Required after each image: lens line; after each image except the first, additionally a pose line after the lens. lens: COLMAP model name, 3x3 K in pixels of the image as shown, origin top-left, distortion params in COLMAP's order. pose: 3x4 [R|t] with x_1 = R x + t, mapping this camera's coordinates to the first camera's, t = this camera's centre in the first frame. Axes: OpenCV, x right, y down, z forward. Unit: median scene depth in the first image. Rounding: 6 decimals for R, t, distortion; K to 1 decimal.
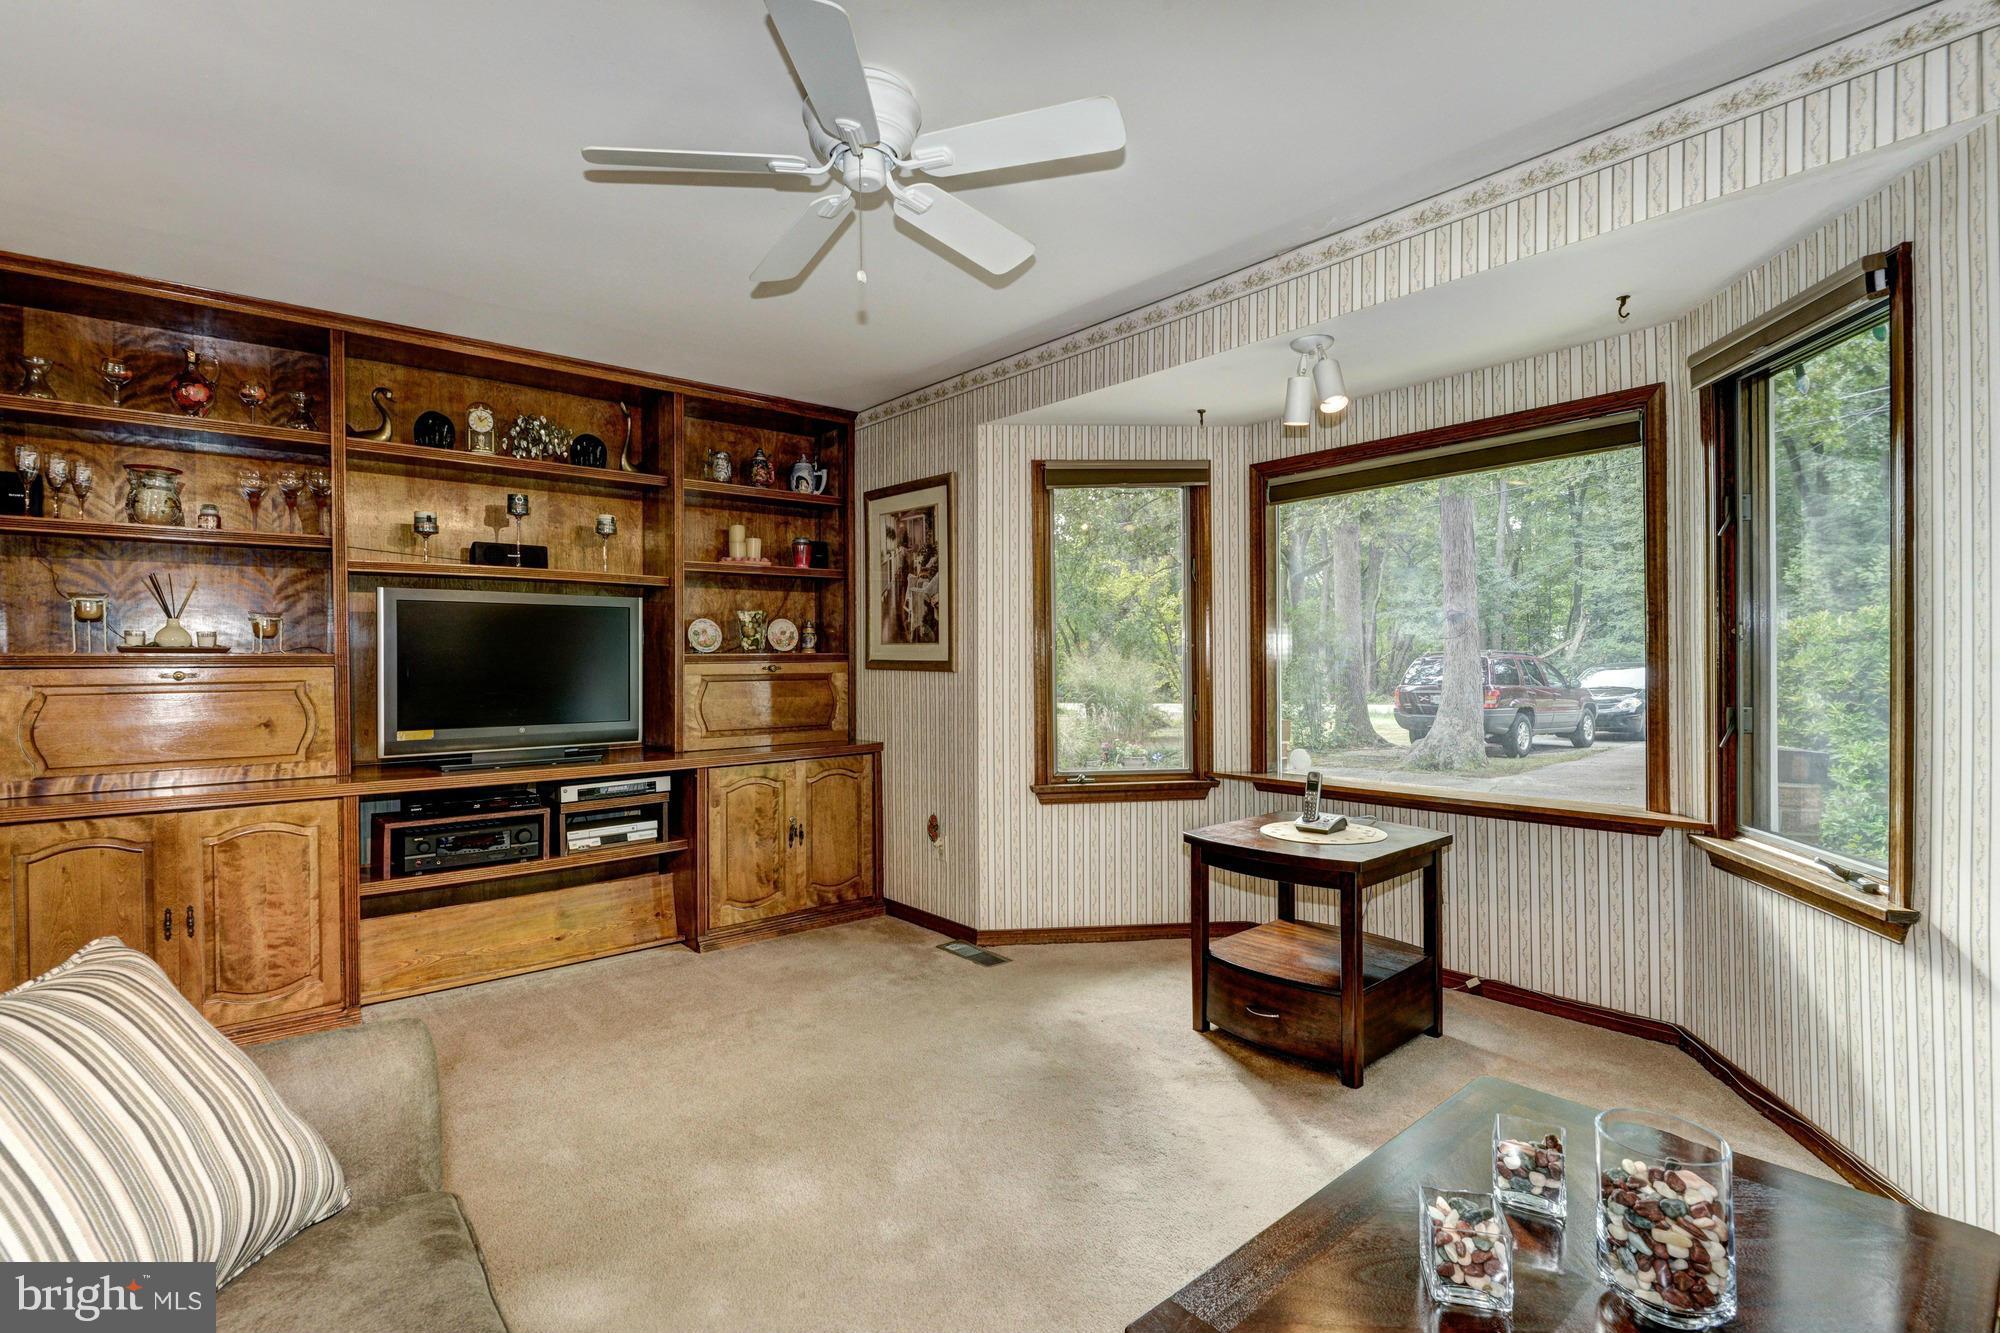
lens RADIAL K [[977.0, 0, 1000.0], [0, 977.0, 666.5], [0, 0, 1]] dist [-0.017896, -0.000259]
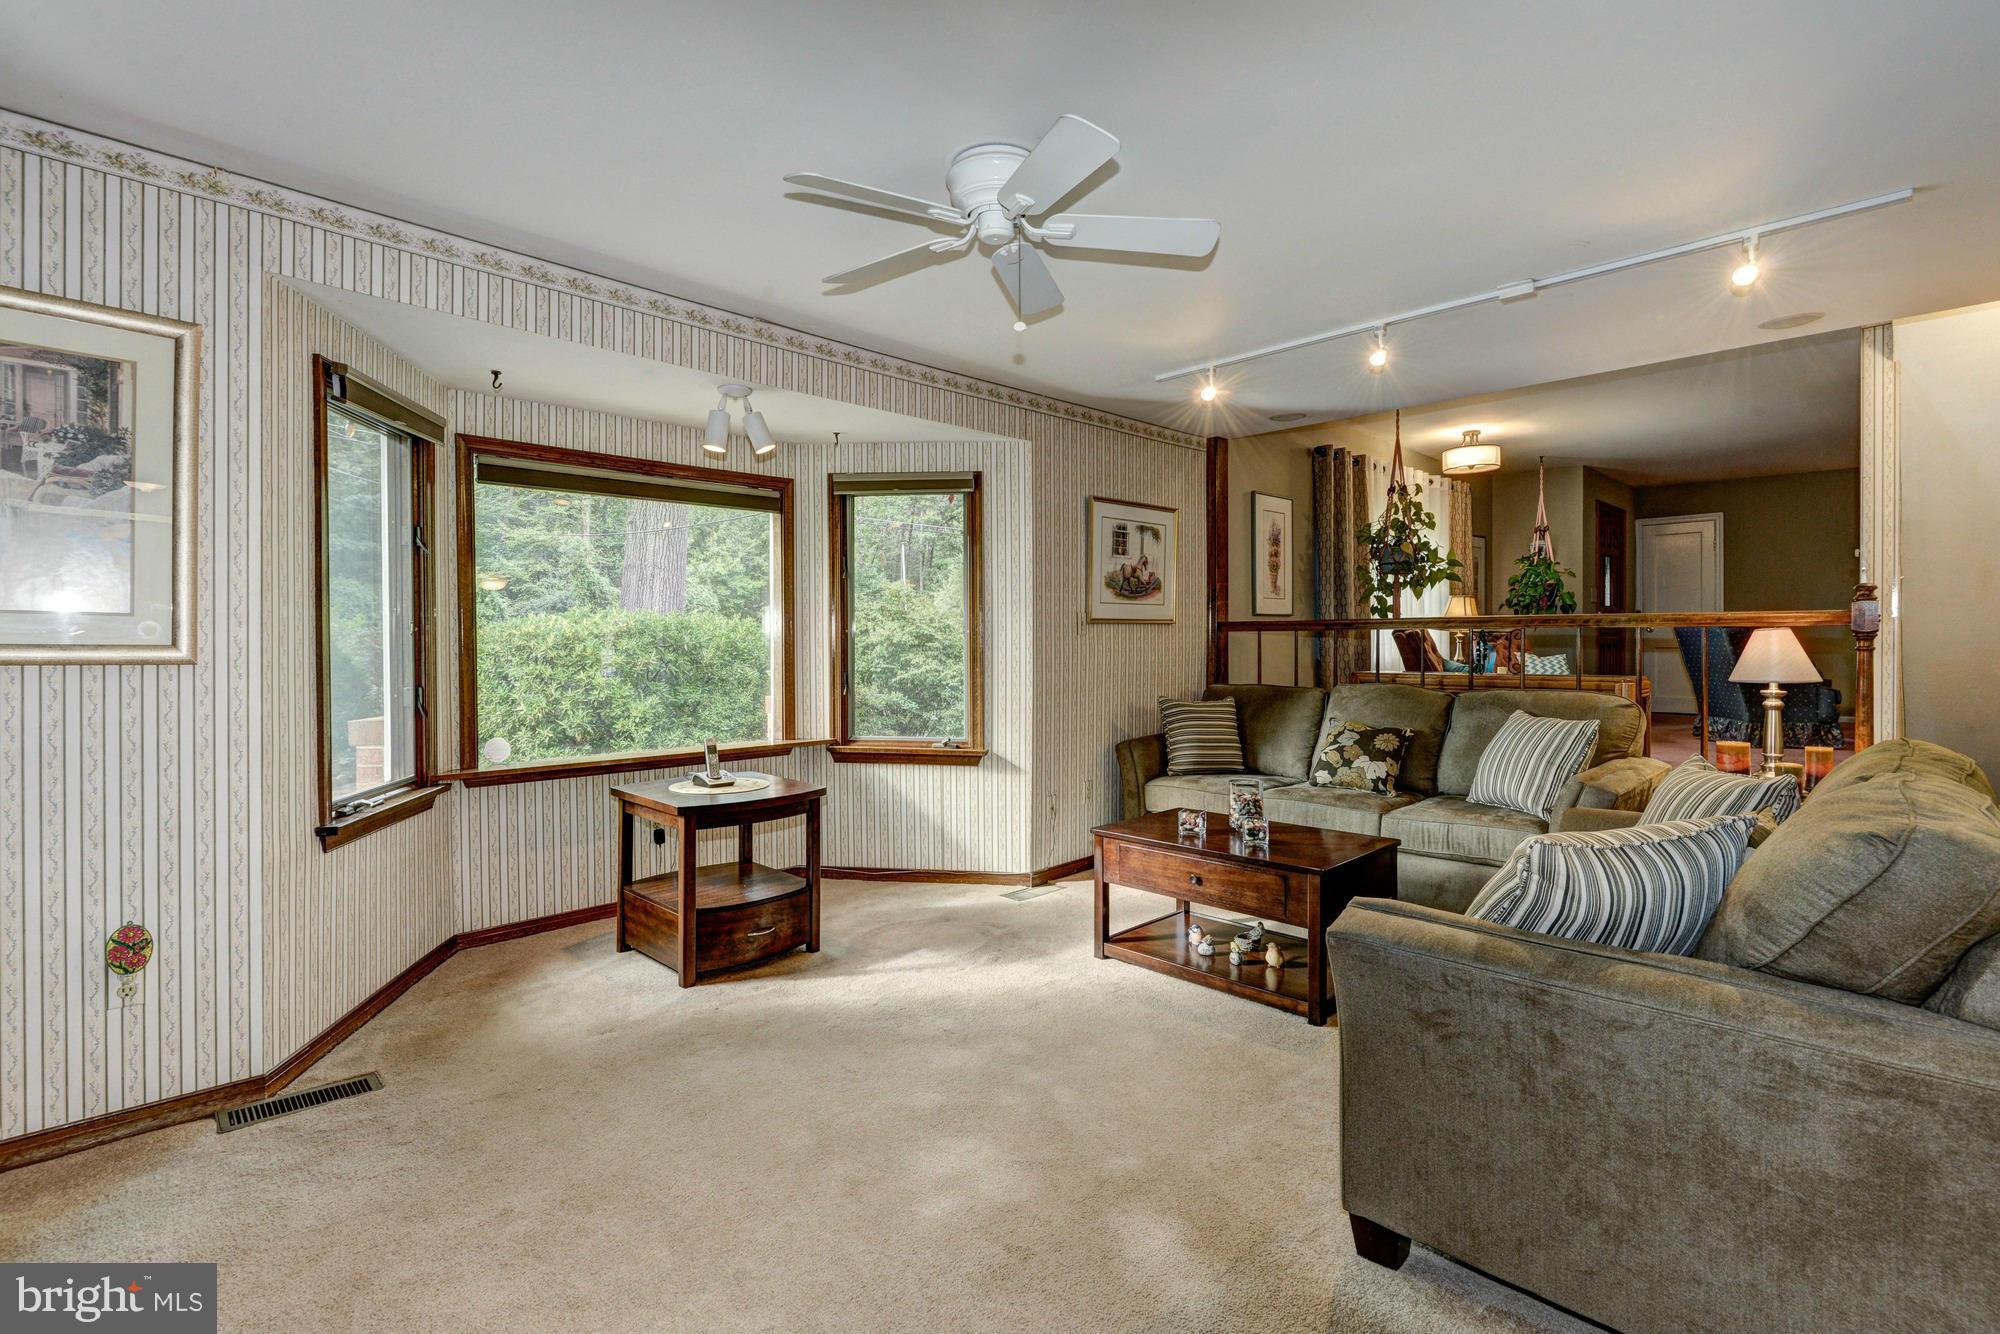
lens RADIAL K [[910.2, 0, 1010.8], [0, 910.2, 657.4], [0, 0, 1]] dist [-0.002450, -0.000475]
pose [[-0.105480, -0.005212, 0.994408, -0.886849], [0.013163, 0.999891, 0.006637, 0.006183], [-0.994334, 0.013790, -0.105399, 0.785603]]
